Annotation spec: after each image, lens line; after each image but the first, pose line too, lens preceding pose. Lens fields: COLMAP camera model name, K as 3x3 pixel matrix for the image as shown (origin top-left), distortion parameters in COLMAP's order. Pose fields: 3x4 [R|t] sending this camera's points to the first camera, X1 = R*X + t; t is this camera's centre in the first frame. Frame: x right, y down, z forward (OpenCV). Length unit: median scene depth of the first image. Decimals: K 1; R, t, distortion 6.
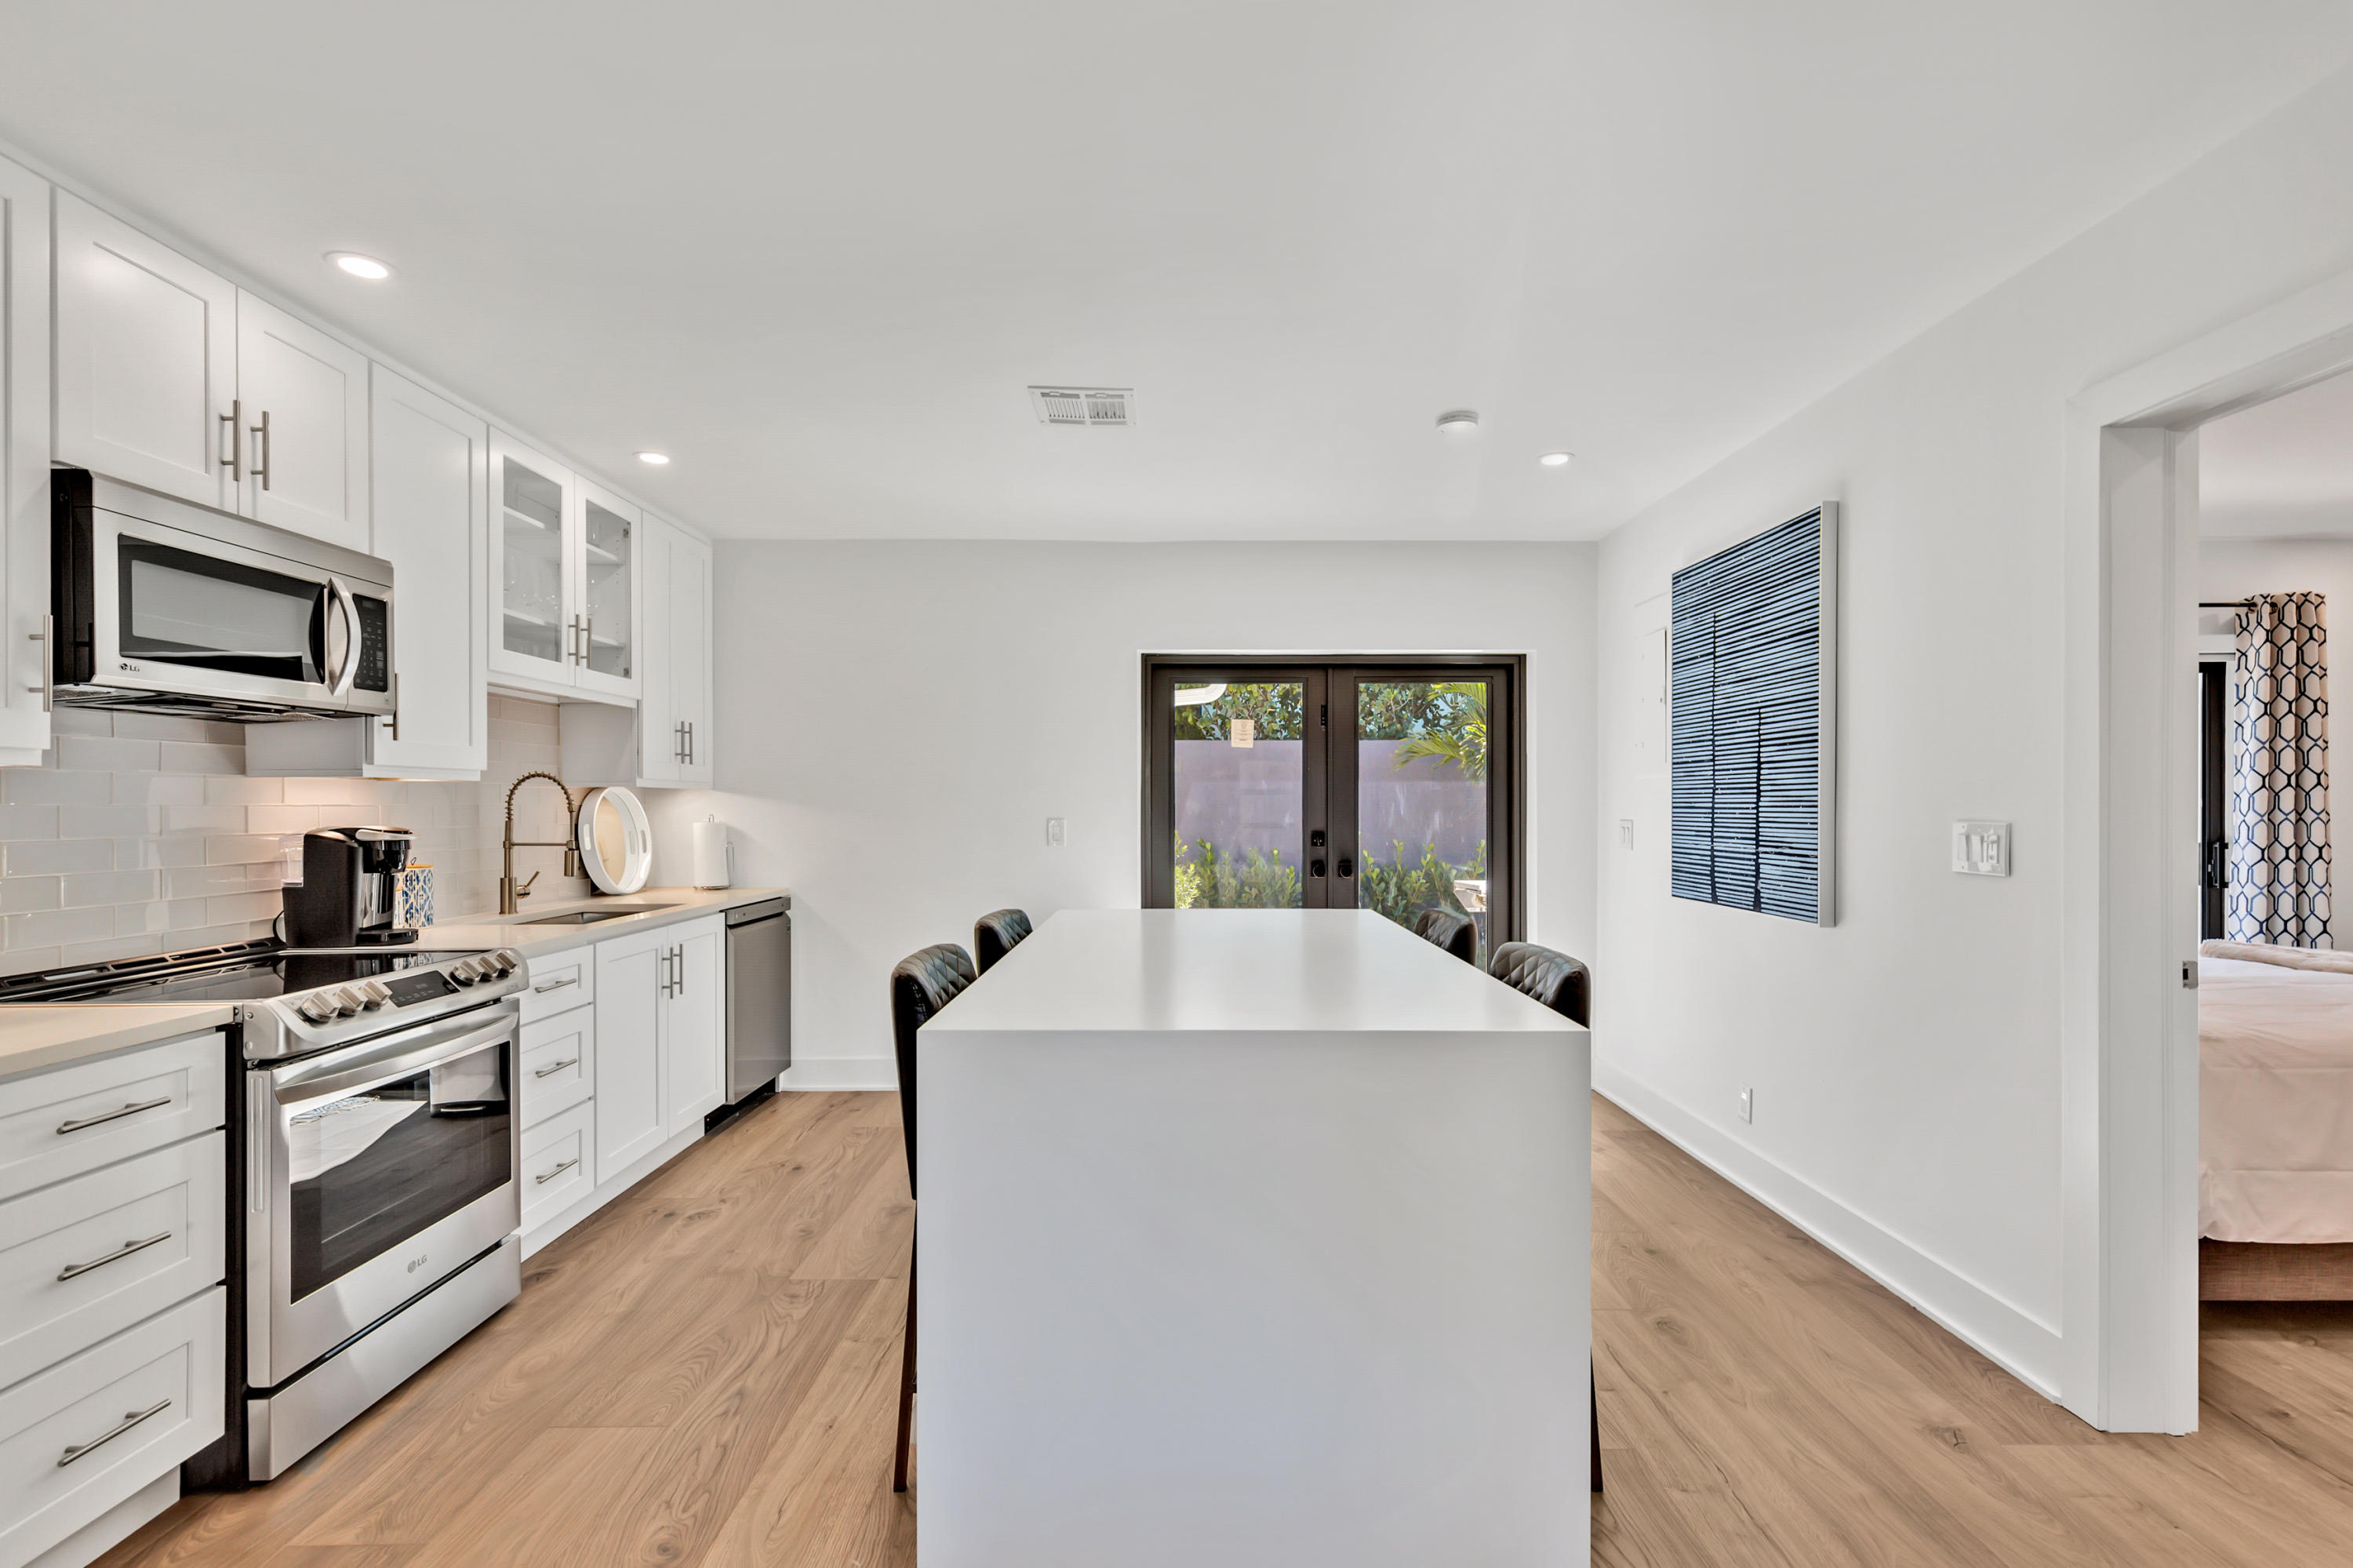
lens RADIAL K [[1052.7, 0, 1190.8], [0, 1052.7, 825.6], [0, 0, 1]] dist [-0.006447, 0.002866]
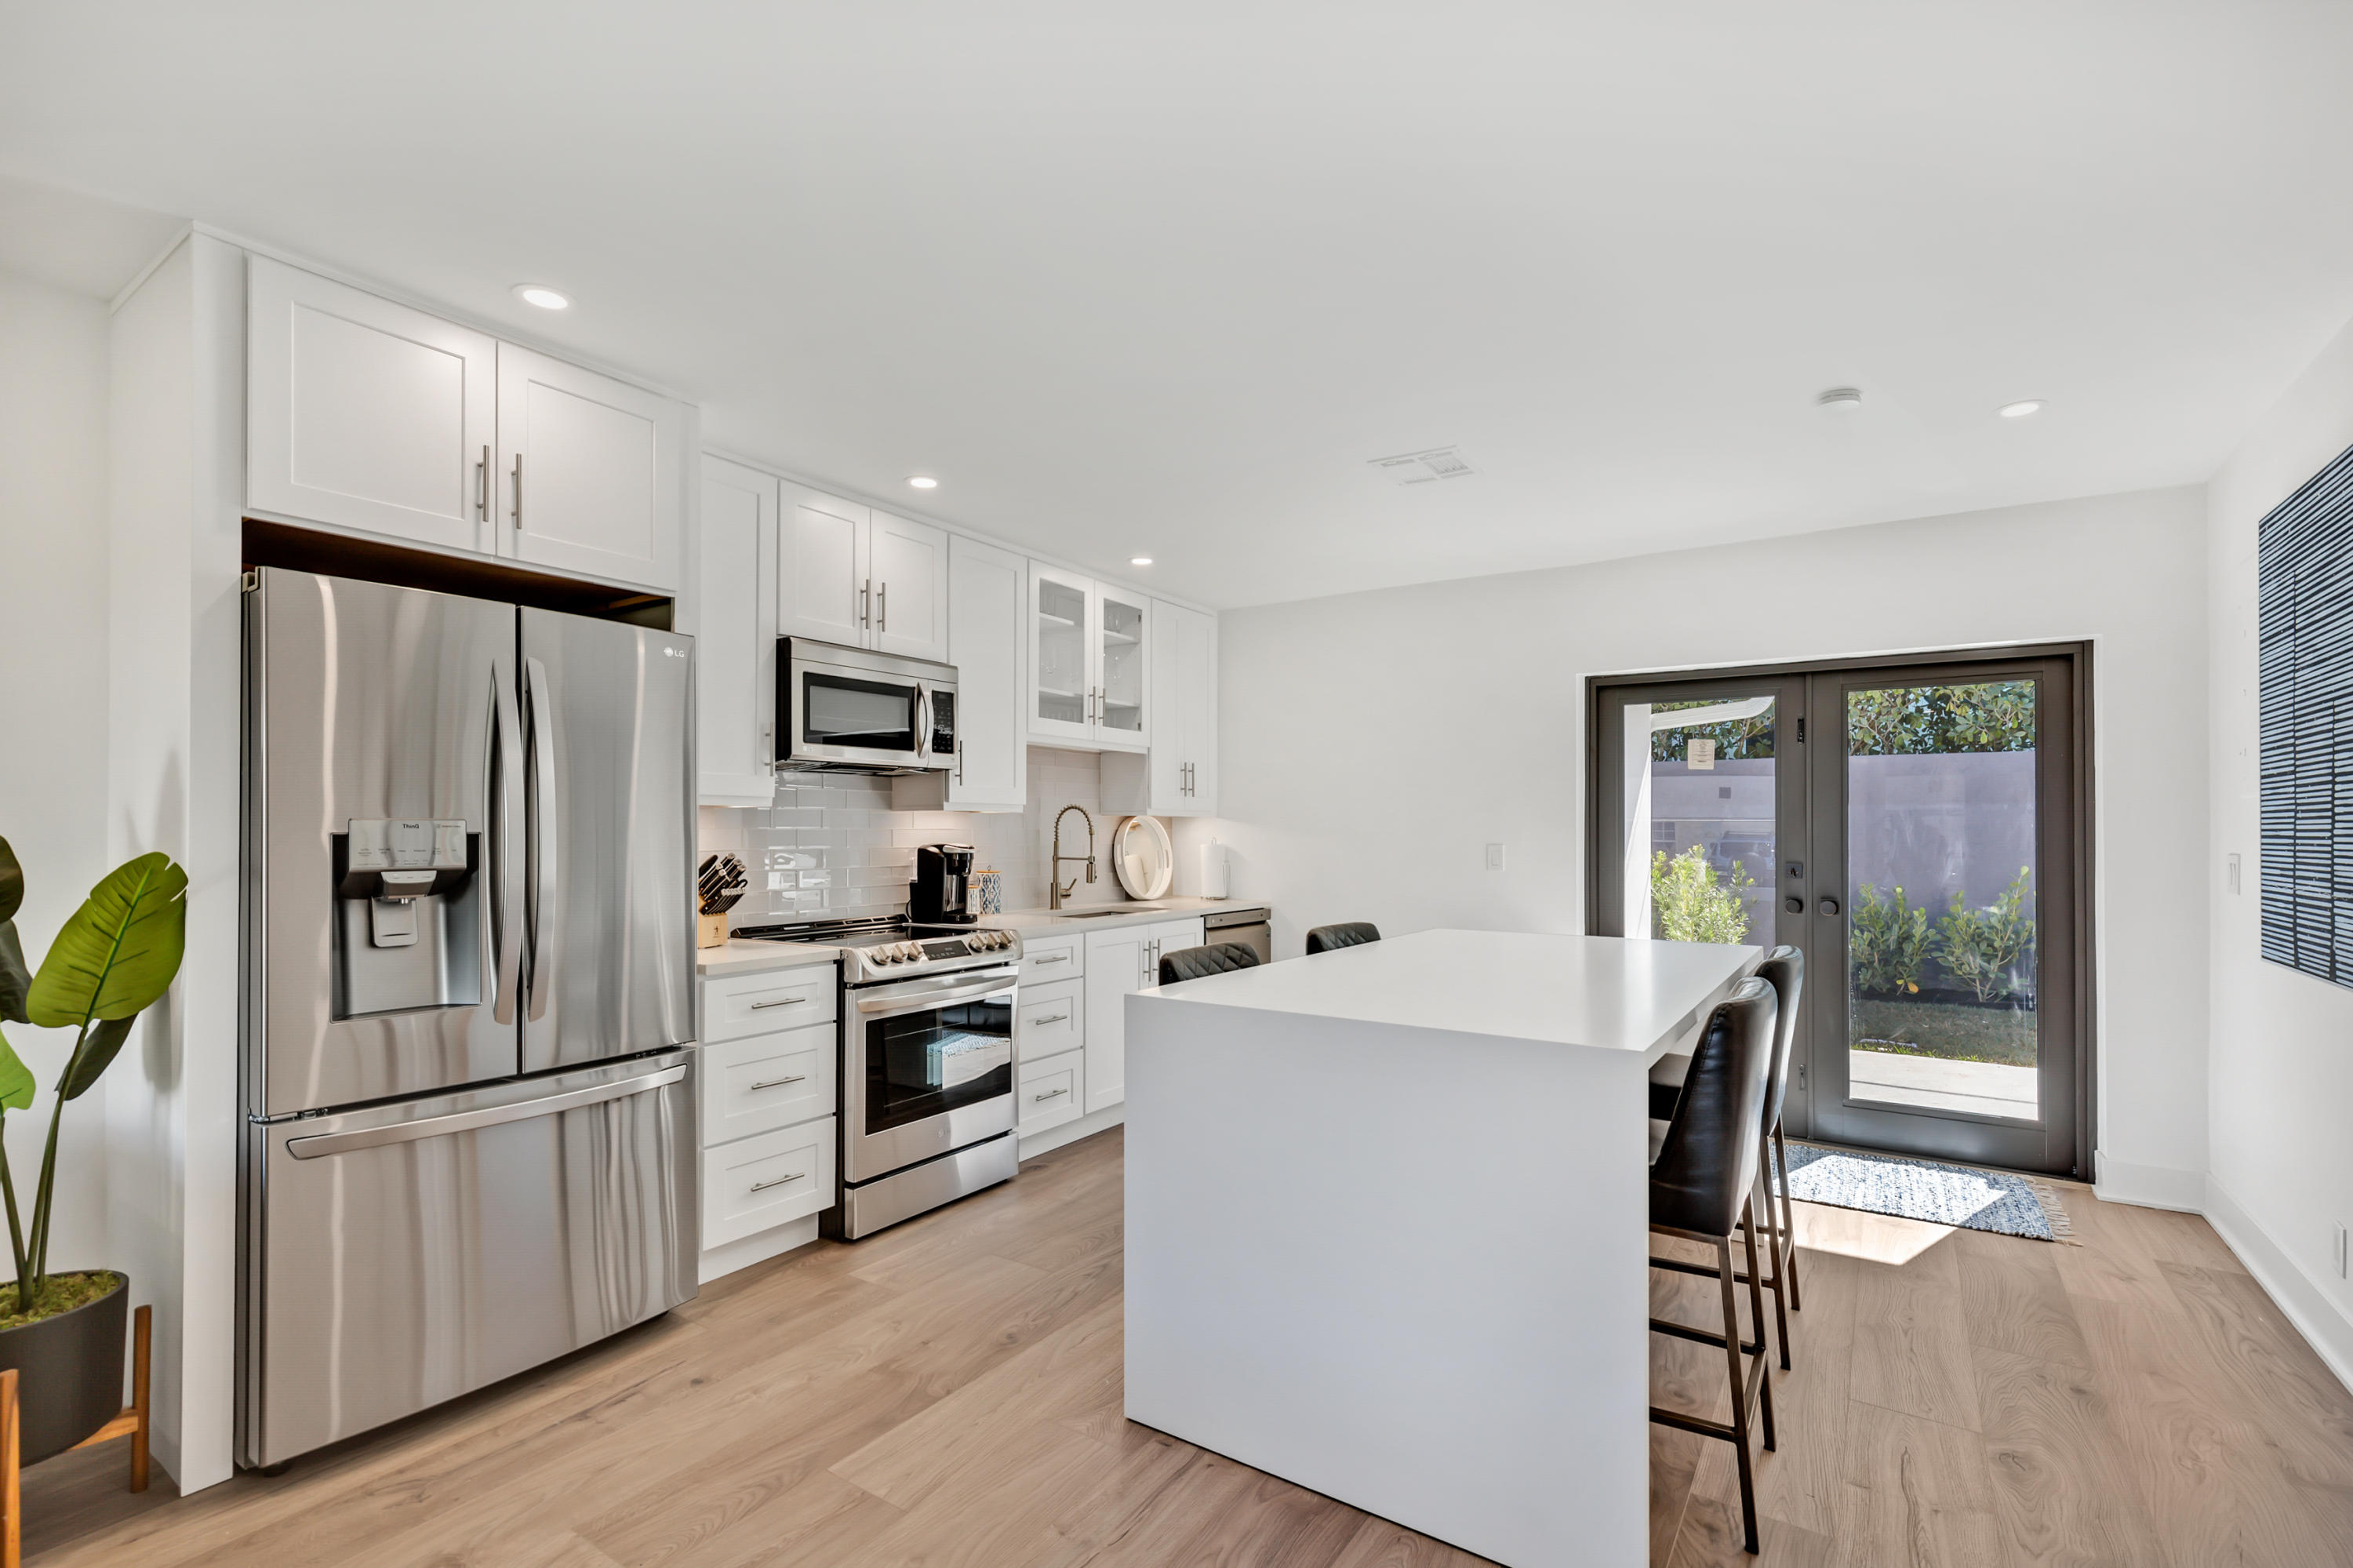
lens RADIAL K [[1052.7, 0, 1165.7], [0, 1052.7, 847.7], [0, 0, 1]] dist [-0.006447, 0.002866]
pose [[0.822137, 0.012077, -0.569161, 0.321917], [-0.013836, 0.999904, 0.001232, 0.000614], [0.569121, 0.006862, 0.822225, -0.057187]]
